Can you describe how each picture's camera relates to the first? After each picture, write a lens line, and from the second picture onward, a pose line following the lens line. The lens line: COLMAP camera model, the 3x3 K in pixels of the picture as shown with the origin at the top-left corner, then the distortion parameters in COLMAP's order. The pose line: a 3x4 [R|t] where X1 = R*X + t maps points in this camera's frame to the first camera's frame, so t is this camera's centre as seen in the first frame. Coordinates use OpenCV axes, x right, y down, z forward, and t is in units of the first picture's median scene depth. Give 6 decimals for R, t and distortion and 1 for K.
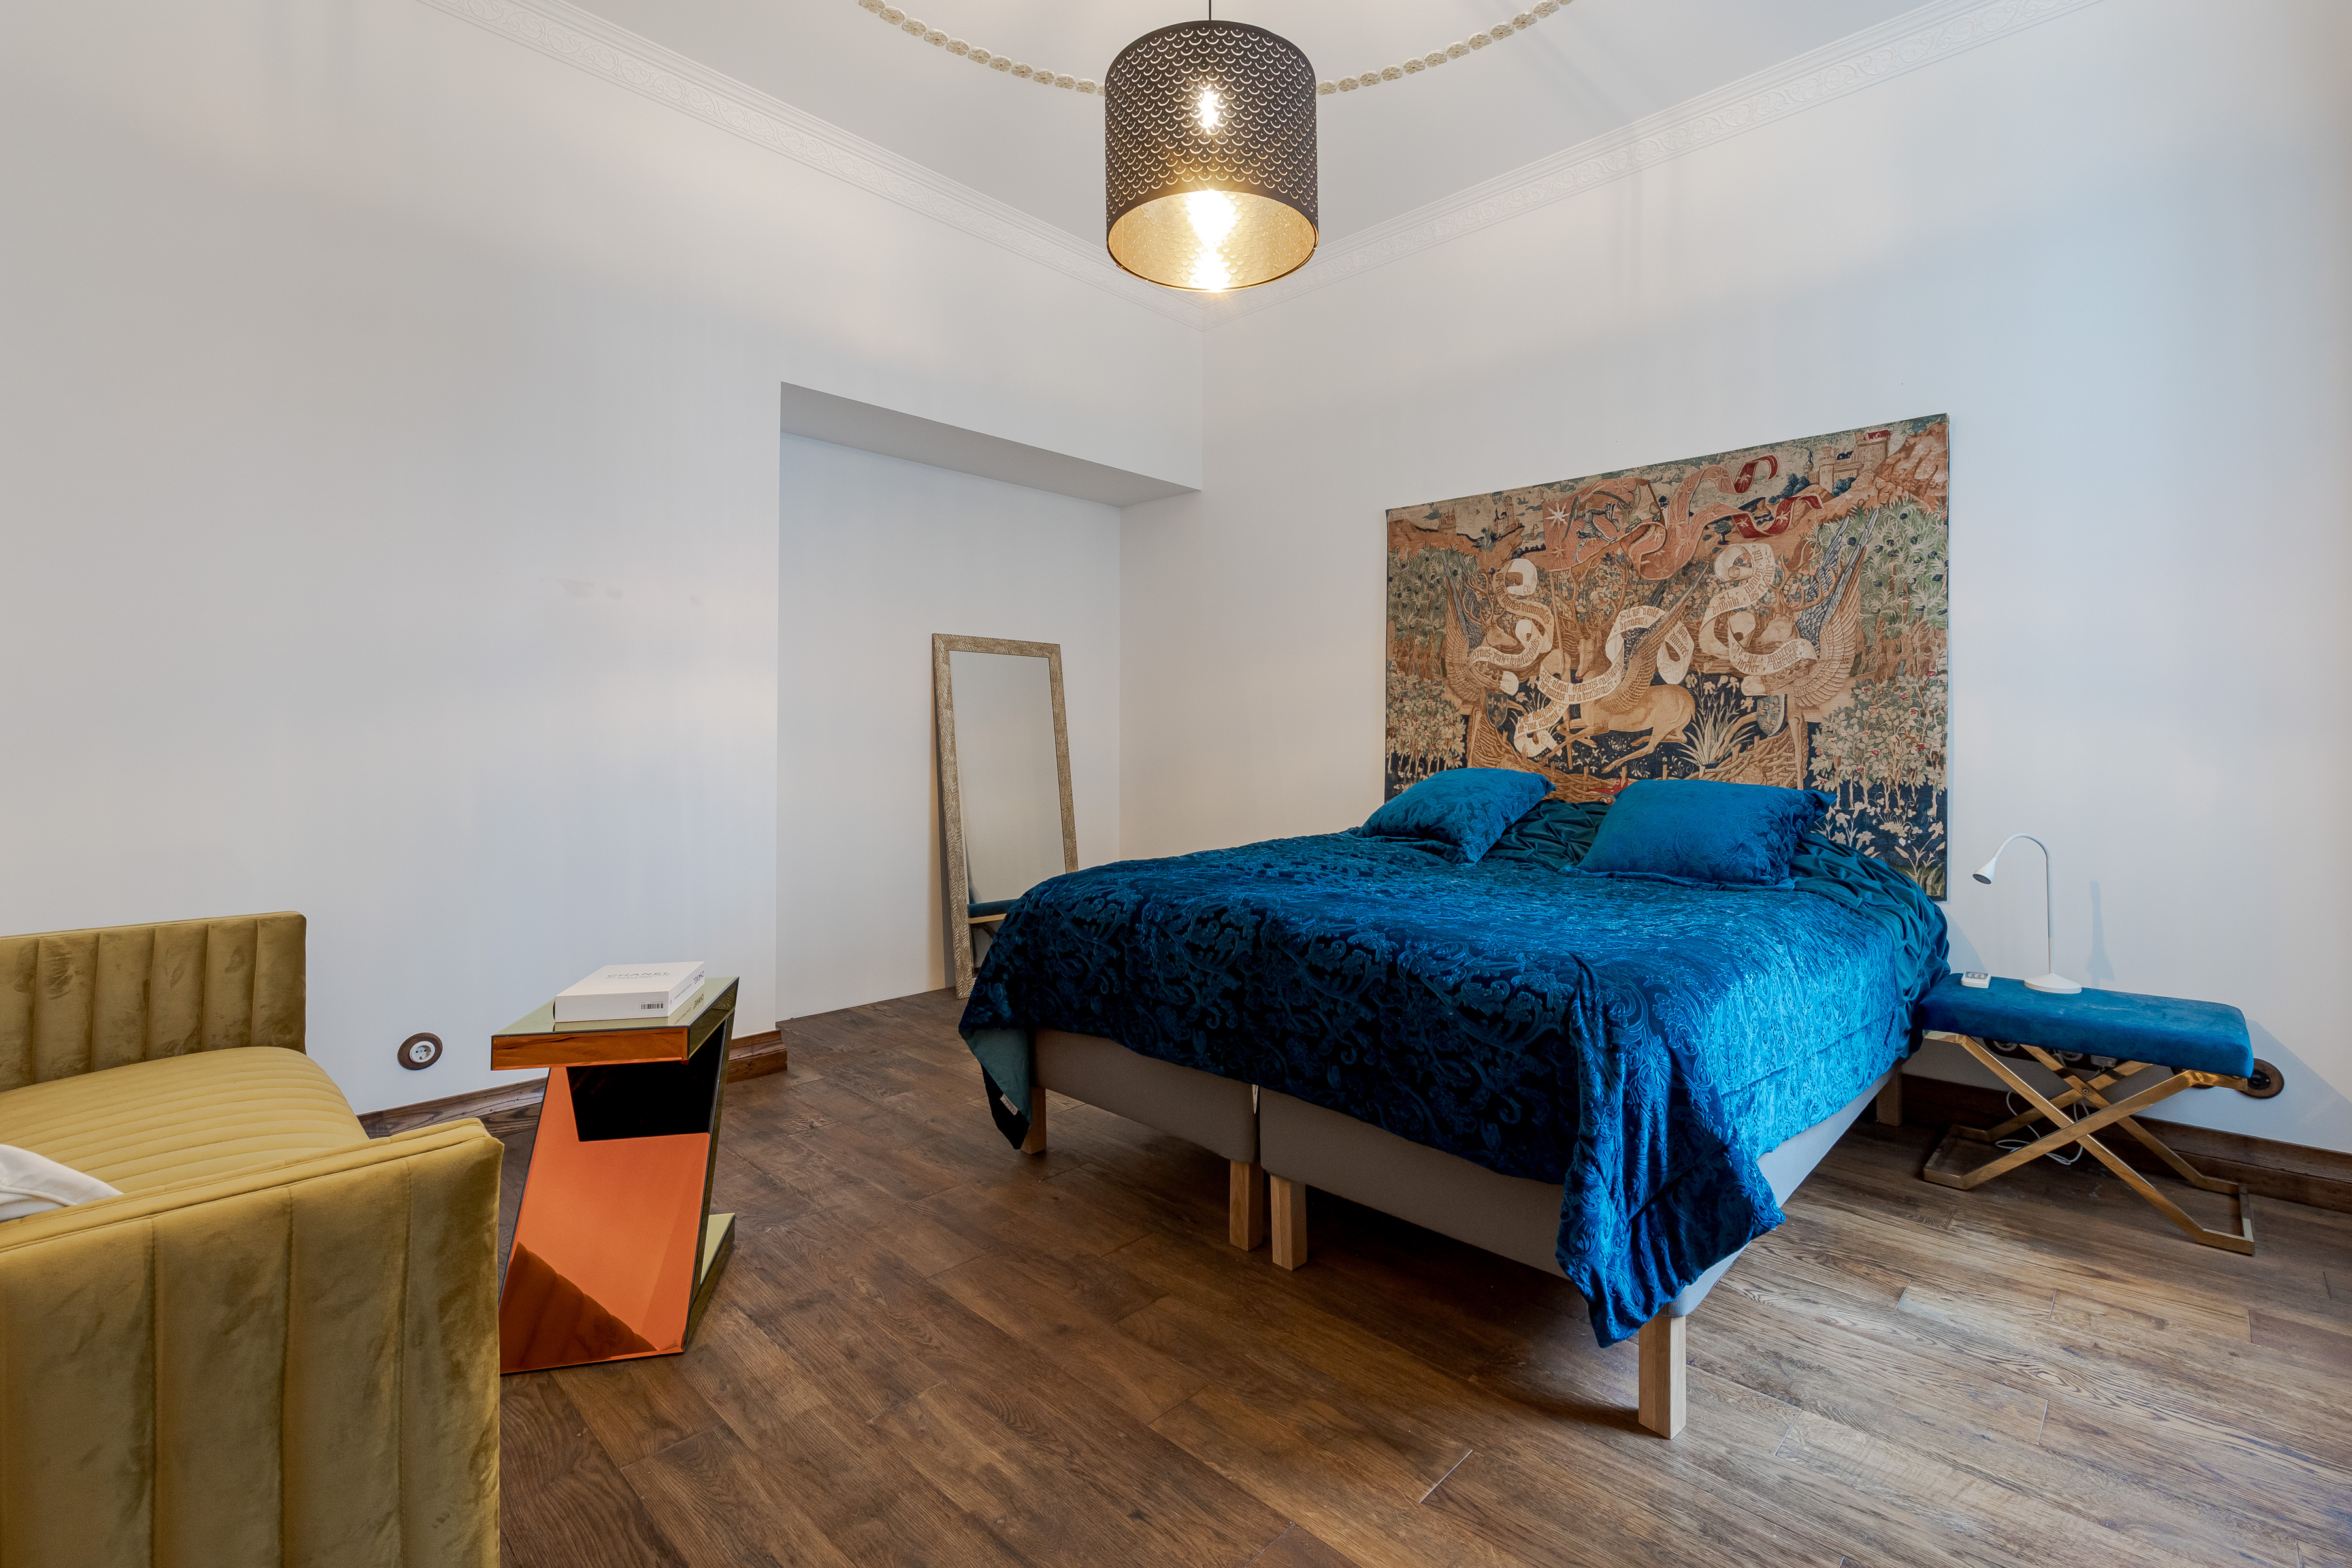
lens RADIAL K [[1038.7, 0, 1216.5], [0, 1038.7, 721.2], [0, 0, 1]] dist [-0.000482, -0.000071]
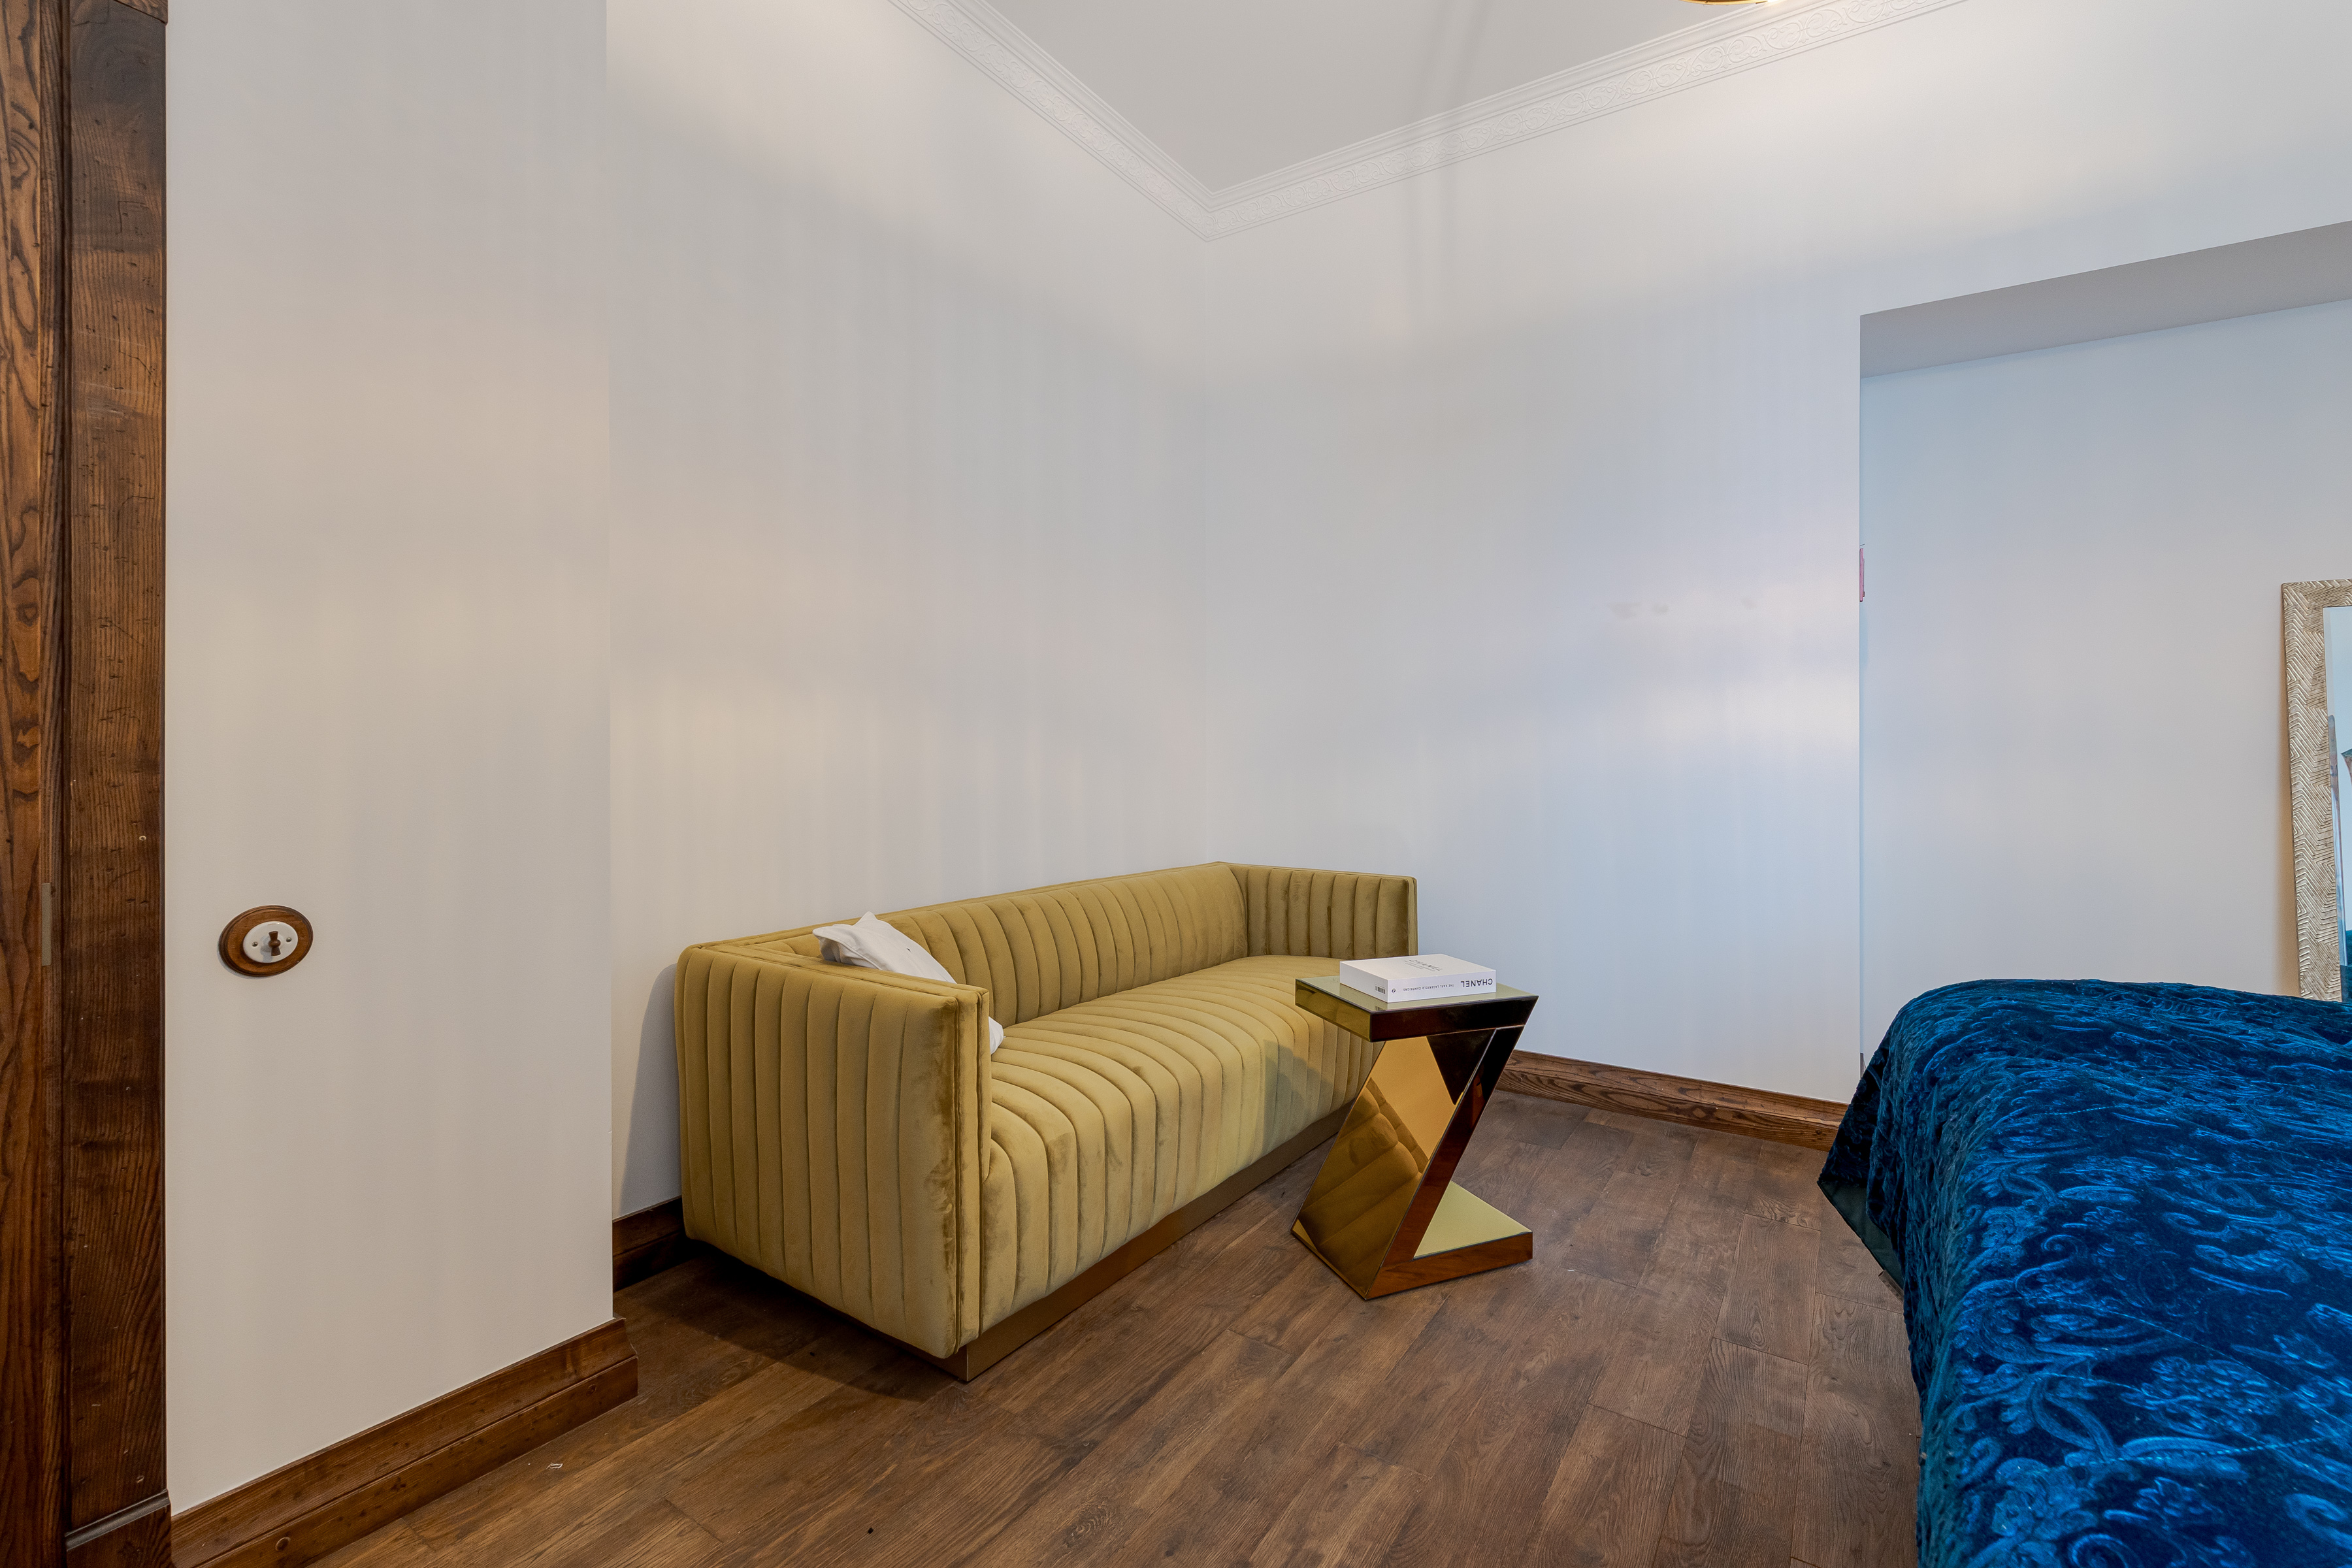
lens RADIAL K [[1019.9, 0, 1179.2], [0, 1019.9, 765.7], [0, 0, 1]] dist [-0.001871, -0.000210]
pose [[0.165147, 0.016520, -0.986131, 0.392471], [0.014931, 0.999703, 0.019248, 0.002739], [0.986156, -0.017903, 0.164851, 0.463607]]
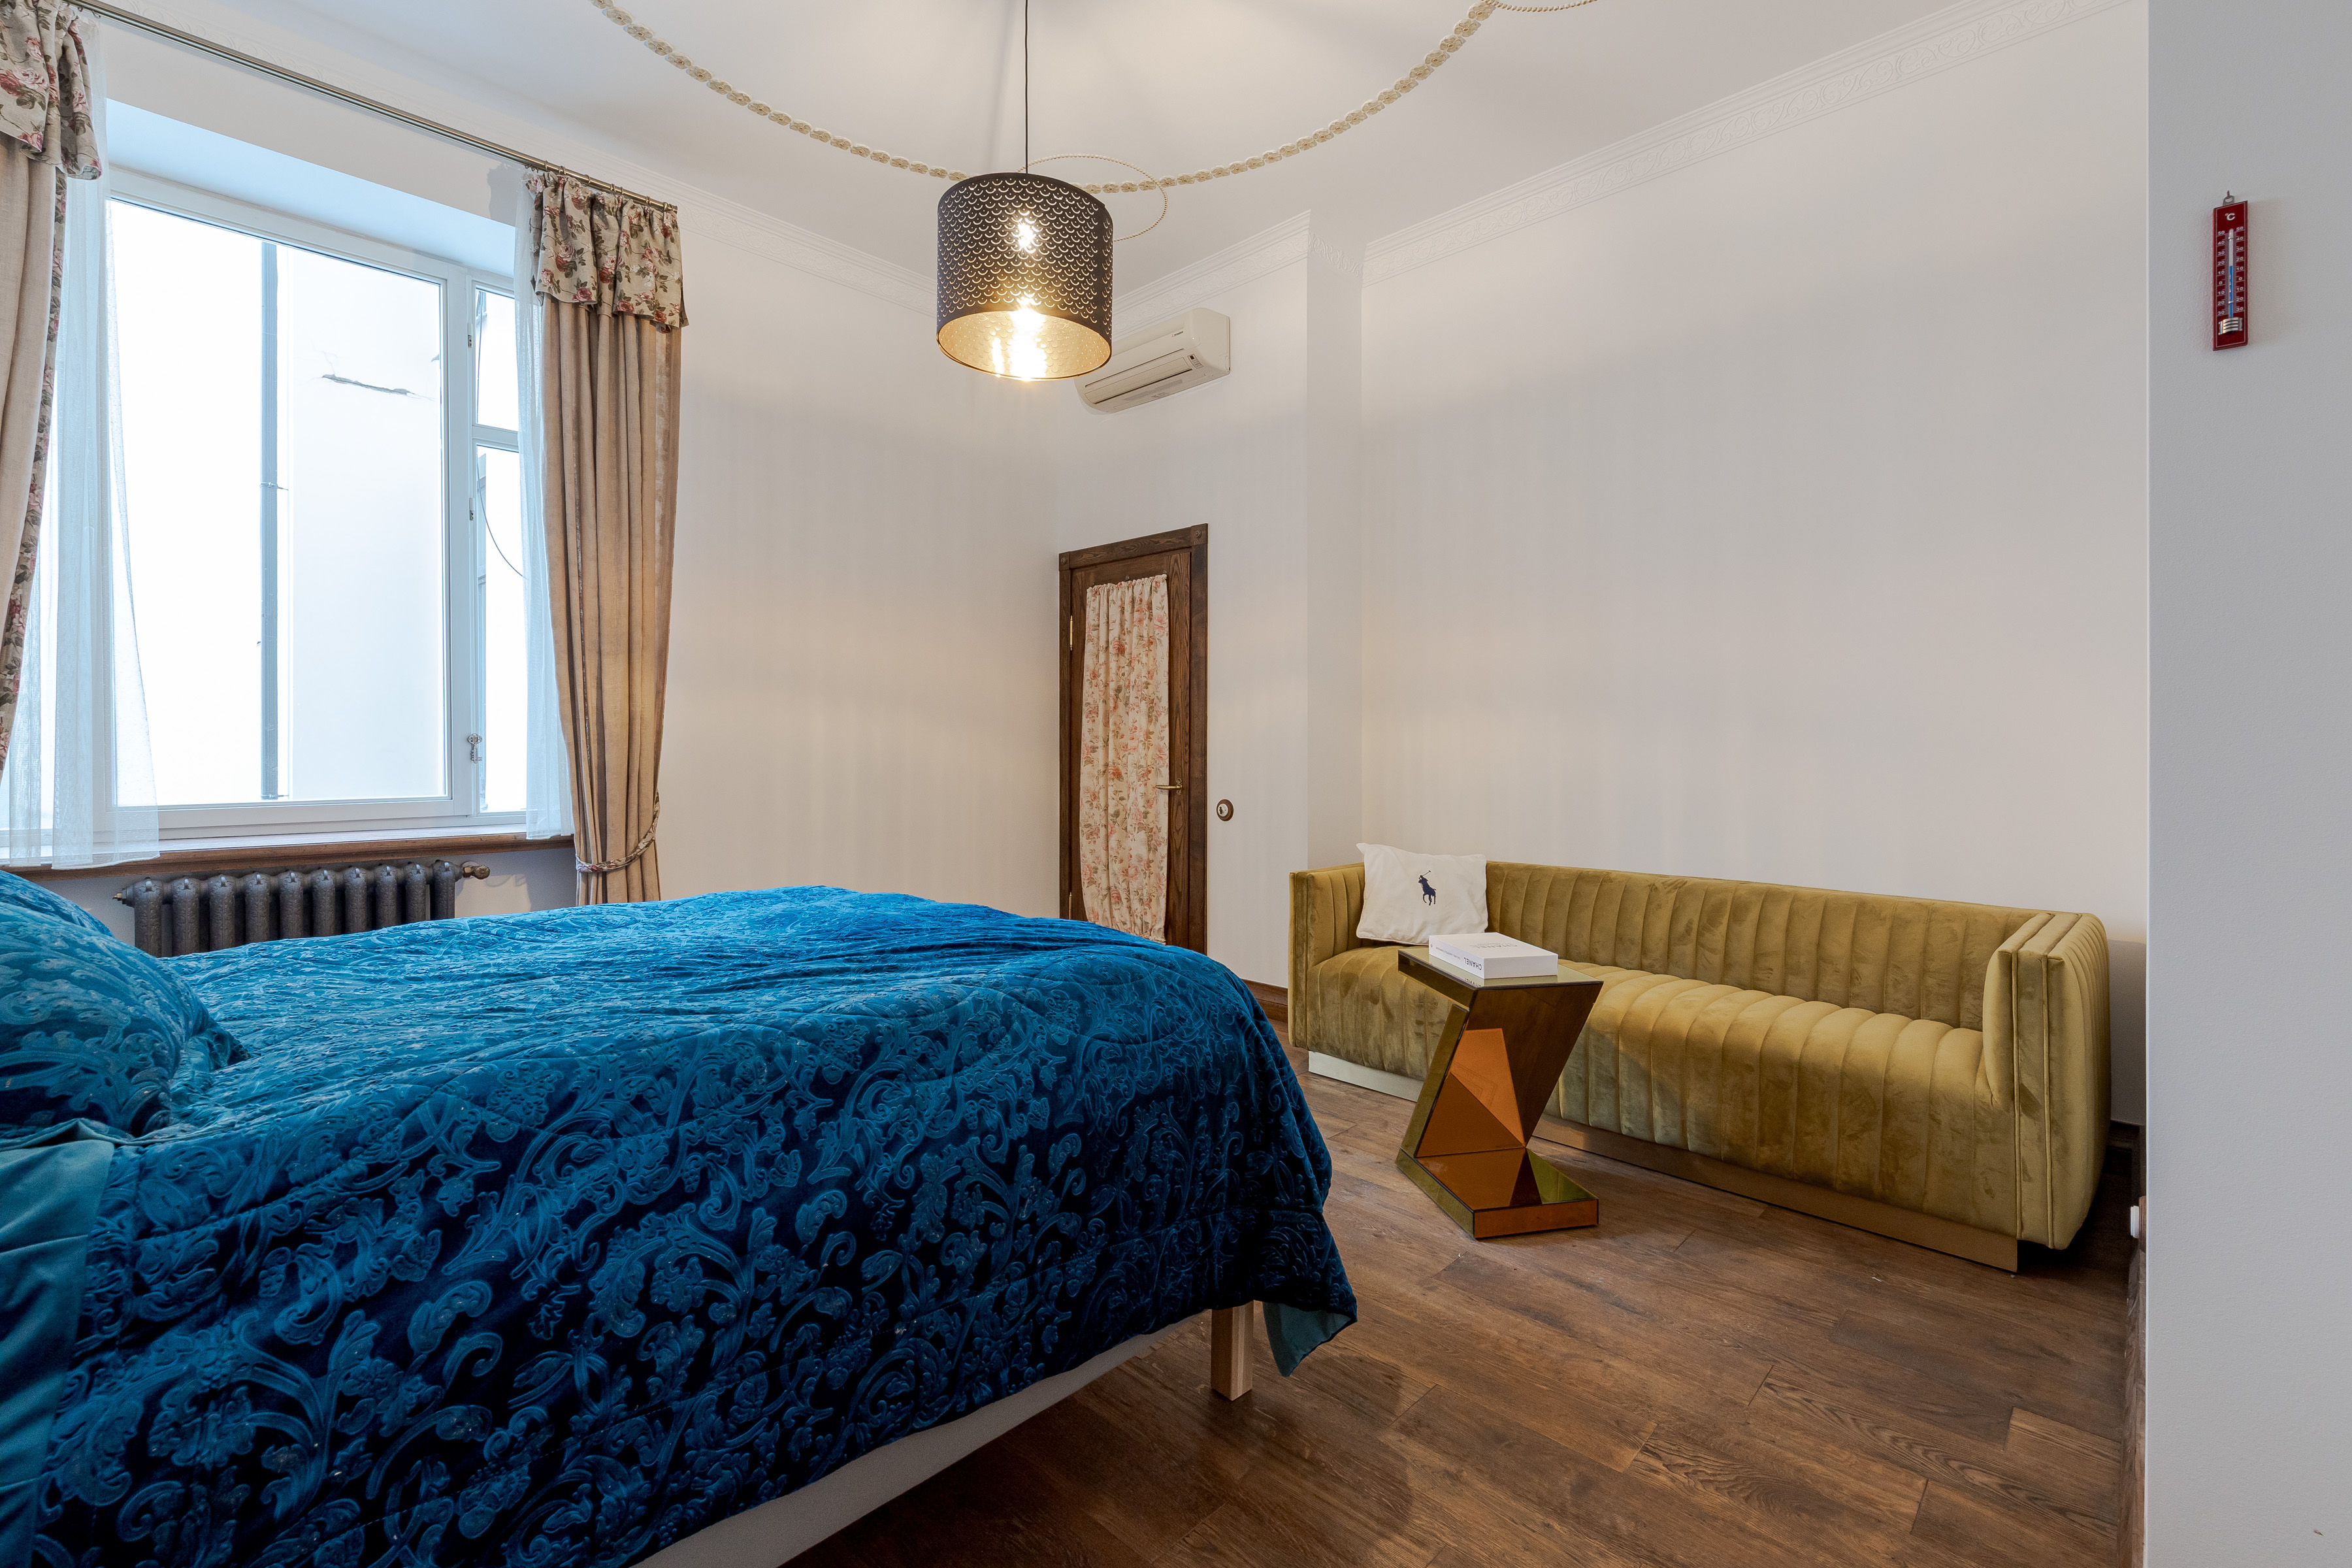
lens RADIAL K [[1038.7, 0, 1216.5], [0, 1038.7, 721.2], [0, 0, 1]] dist [-0.000482, -0.000071]
pose [[-0.999853, 0.001231, -0.017099, -0.169826], [0.001890, 0.999253, -0.038602, 0.016504], [0.017039, -0.038629, -0.999108, 1.862461]]
